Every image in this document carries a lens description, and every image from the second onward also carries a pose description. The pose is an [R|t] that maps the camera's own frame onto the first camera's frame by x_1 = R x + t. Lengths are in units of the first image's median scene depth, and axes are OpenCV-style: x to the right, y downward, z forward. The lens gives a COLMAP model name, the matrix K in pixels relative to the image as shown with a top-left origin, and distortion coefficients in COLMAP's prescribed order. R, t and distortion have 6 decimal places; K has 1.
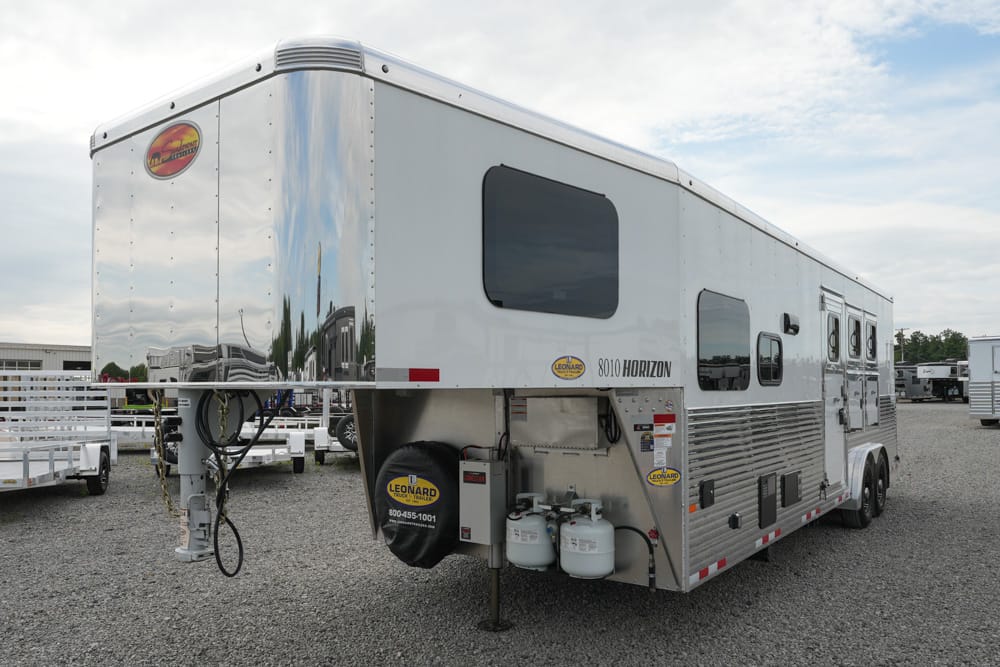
lens RADIAL K [[727.9, 0, 498.3], [0, 727.9, 370.3], [0, 0, 1]] dist [-0.003248, -0.000214]
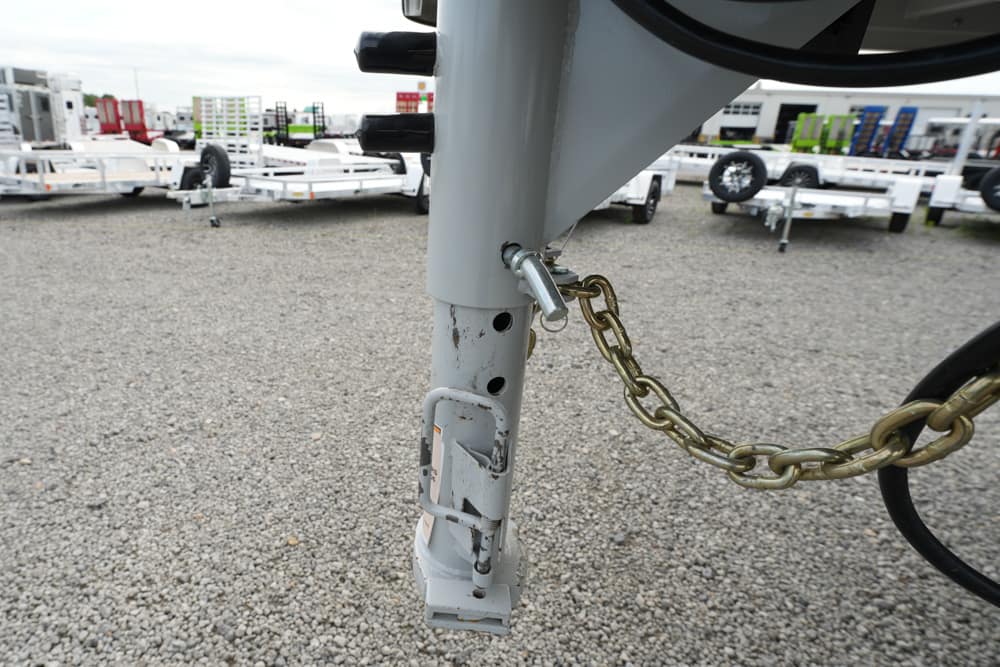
lens RADIAL K [[411.5, 0, 483.1], [0, 411.5, 292.0], [0, 0, 1]] dist [-0.038676, 0.006736]
pose [[0.505386, 0.304182, -0.807502, -0.112600], [0.014225, 0.932743, 0.360262, 0.033579], [0.862776, -0.193558, 0.467068, 0.339960]]
